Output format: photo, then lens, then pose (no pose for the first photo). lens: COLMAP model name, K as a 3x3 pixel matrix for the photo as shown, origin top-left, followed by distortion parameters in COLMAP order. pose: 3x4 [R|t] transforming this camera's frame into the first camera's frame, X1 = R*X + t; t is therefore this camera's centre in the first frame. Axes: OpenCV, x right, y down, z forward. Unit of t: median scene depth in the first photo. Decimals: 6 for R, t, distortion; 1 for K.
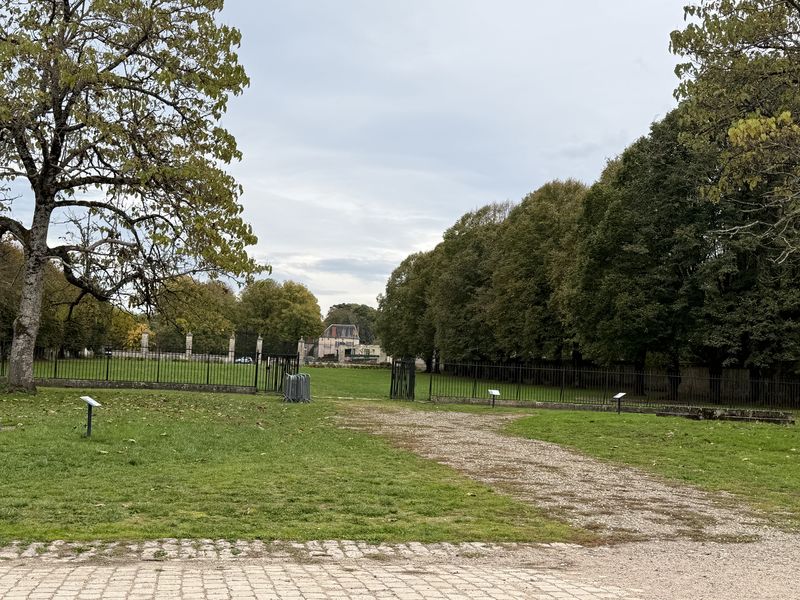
lens RADIAL K [[961.9, 0, 398.5], [0, 961.9, 296.2], [0, 0, 1]] dist [0.071904, 0.000000]
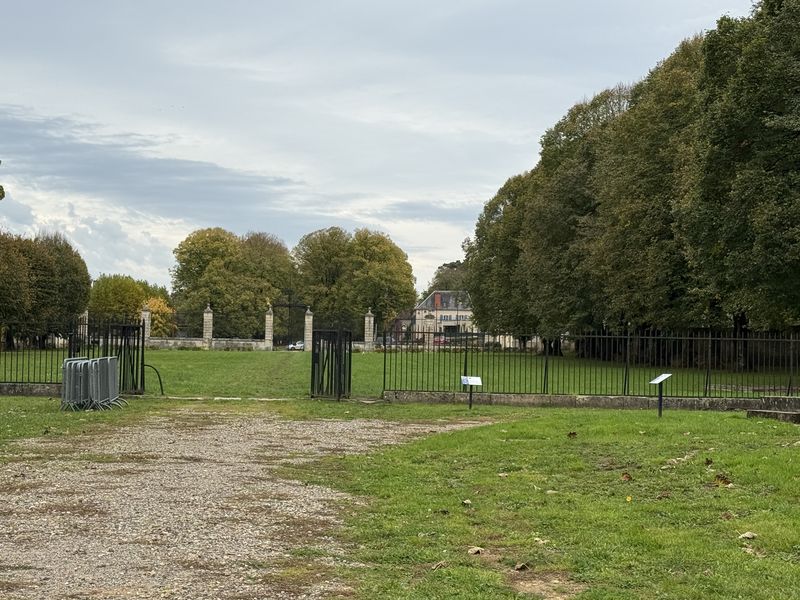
lens RADIAL K [[1370.2, 0, 399.4], [0, 1370.2, 298.6], [0, 0, 1]] dist [0.067077, 0.000000]
pose [[0.993774, -0.034754, -0.105857, 0.036934], [0.038380, 0.998738, 0.032407, 0.007129], [0.104597, -0.036268, 0.993853, 0.061106]]
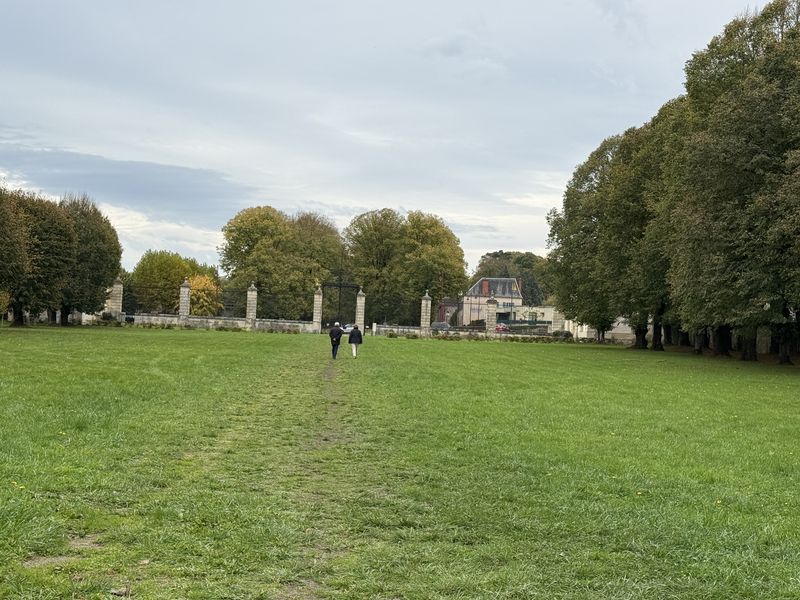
lens RADIAL K [[1283.1, 0, 405.5], [0, 1283.1, 301.9], [0, 0, 1]] dist [0.101517, 0.000000]
pose [[0.991202, -0.006667, -0.132190, -0.006290], [0.012583, 0.998954, 0.043965, 0.019456], [0.131758, -0.045242, 0.990249, 0.268750]]
